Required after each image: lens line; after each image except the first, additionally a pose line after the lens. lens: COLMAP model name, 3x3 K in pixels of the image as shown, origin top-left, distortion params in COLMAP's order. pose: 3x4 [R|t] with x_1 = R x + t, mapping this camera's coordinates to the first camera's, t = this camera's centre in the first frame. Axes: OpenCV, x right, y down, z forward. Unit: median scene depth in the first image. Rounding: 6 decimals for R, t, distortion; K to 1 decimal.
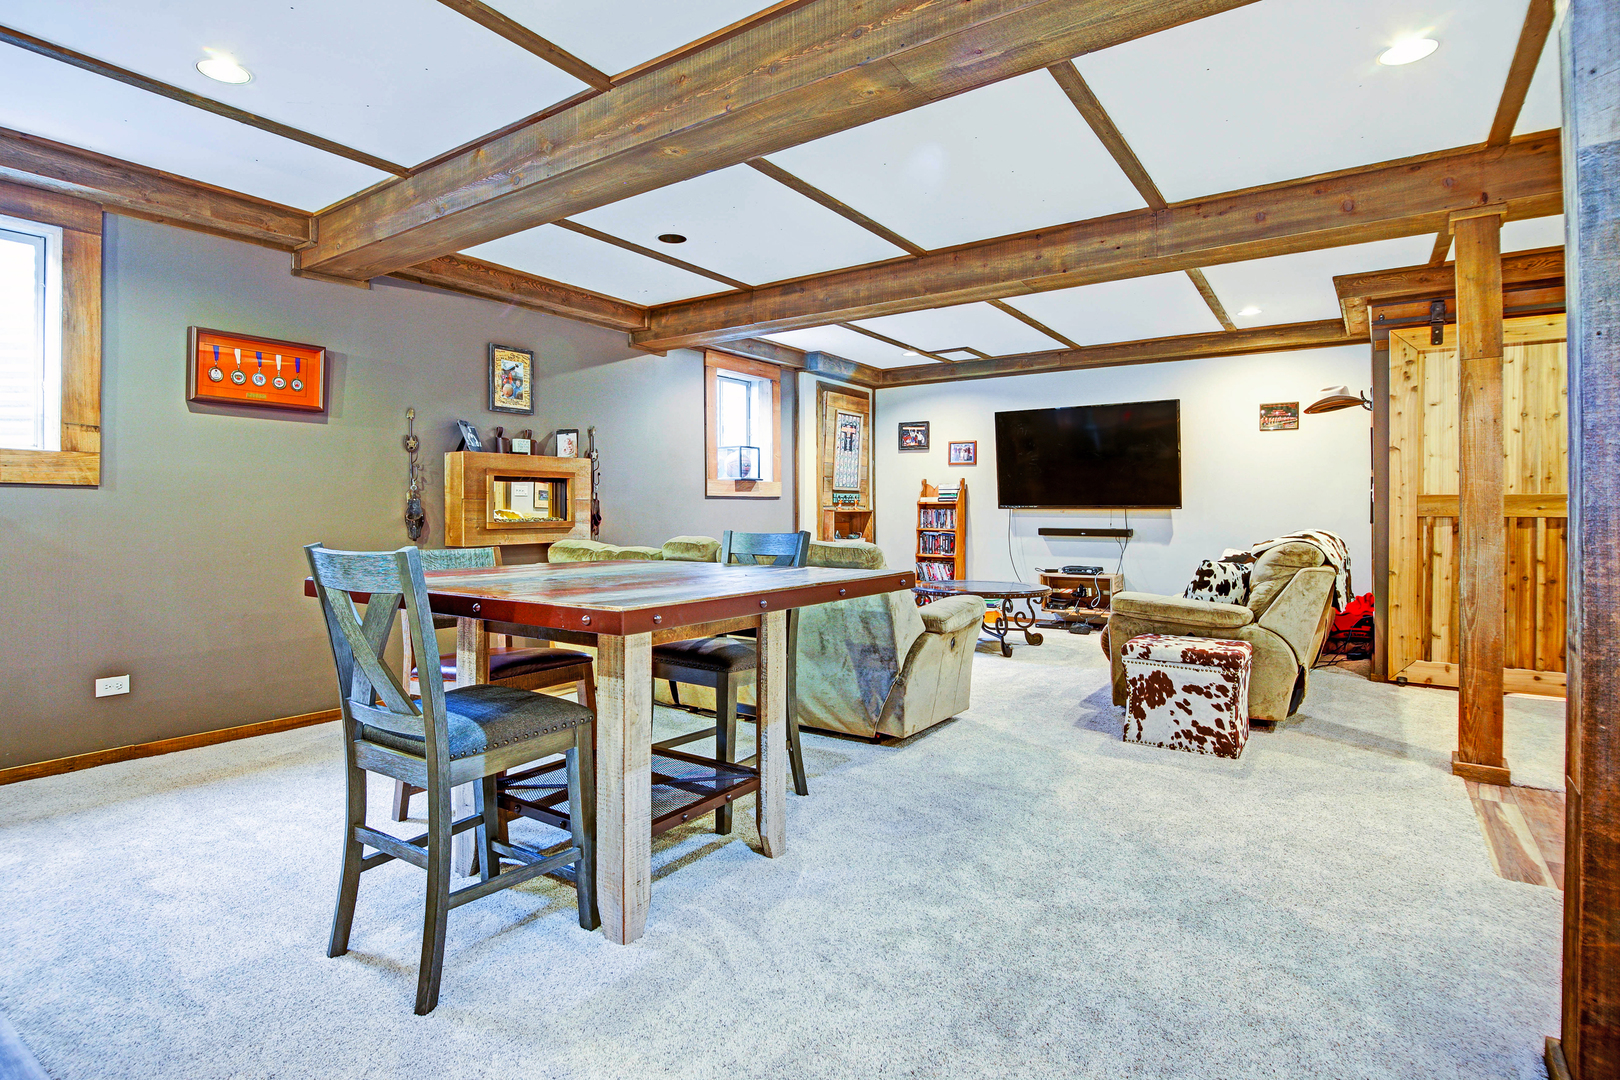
lens RADIAL K [[842.7, 0, 759.0], [0, 842.7, 504.6], [0, 0, 1]] dist [-0.002193, -0.000298]
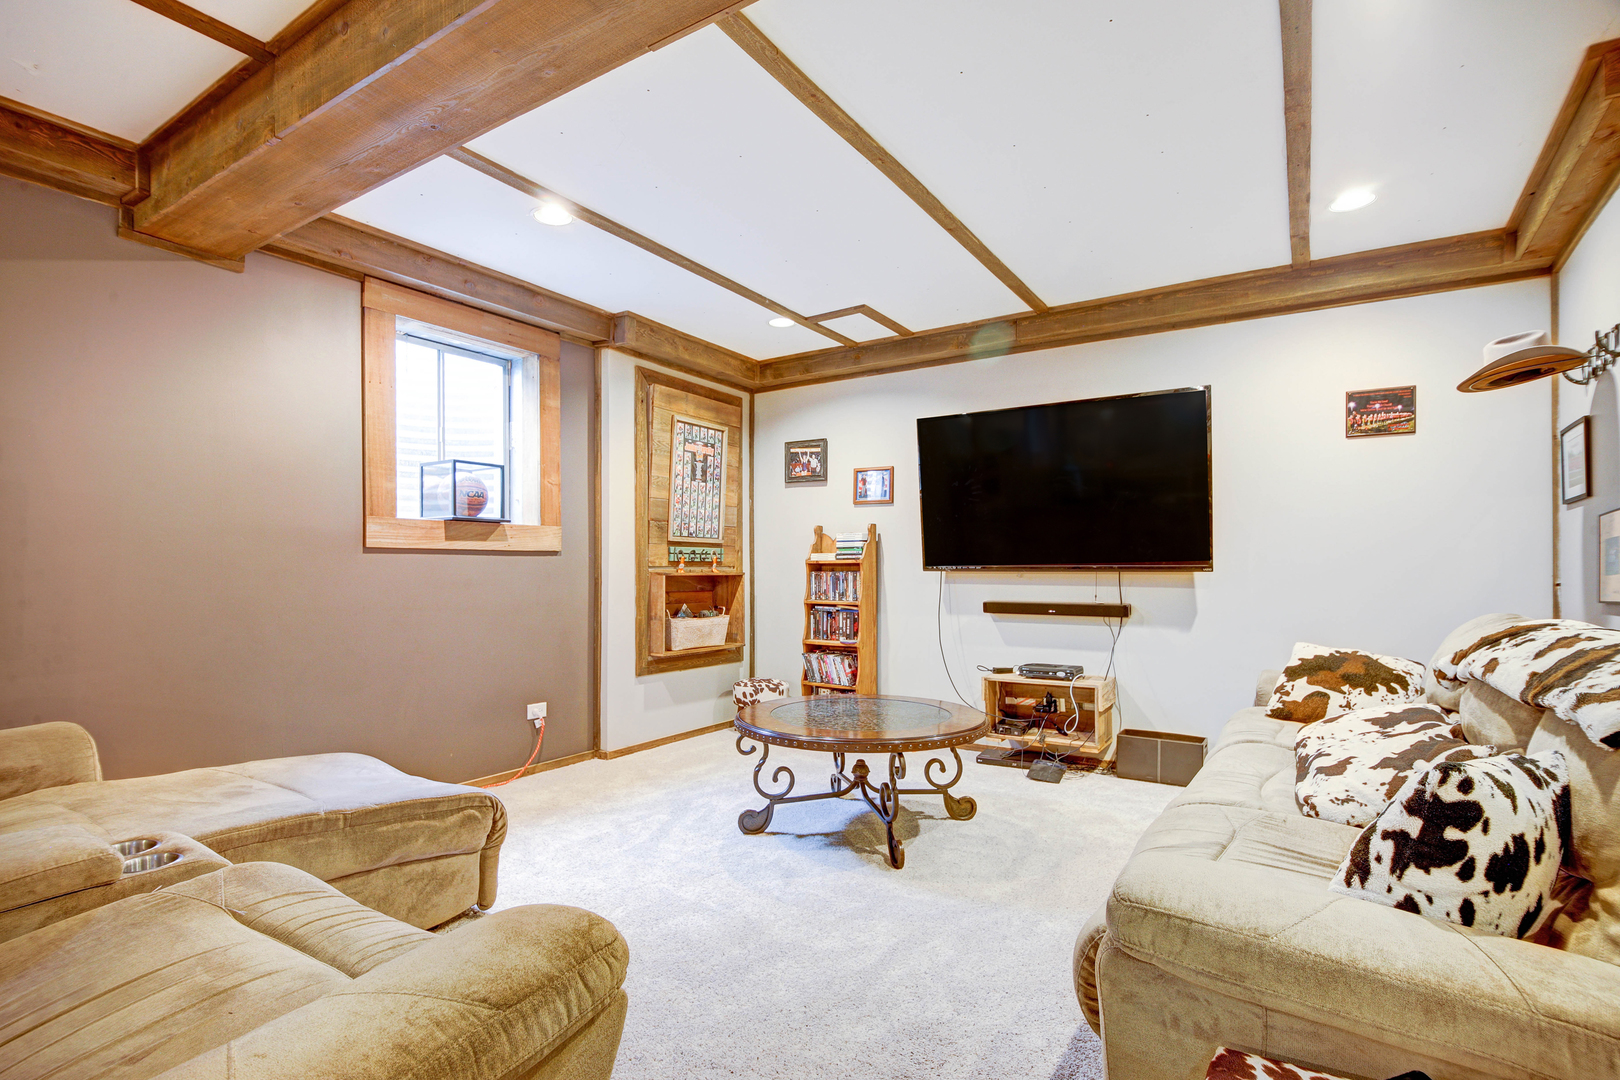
lens RADIAL K [[847.9, 0, 798.4], [0, 847.9, 564.2], [0, 0, 1]] dist [-0.000135, -0.001121]
pose [[0.998064, 0.000615, 0.062185, 0.150722], [-0.000508, 0.999998, -0.001743, 0.000961], [-0.062186, 0.001708, 0.998063, 0.366806]]
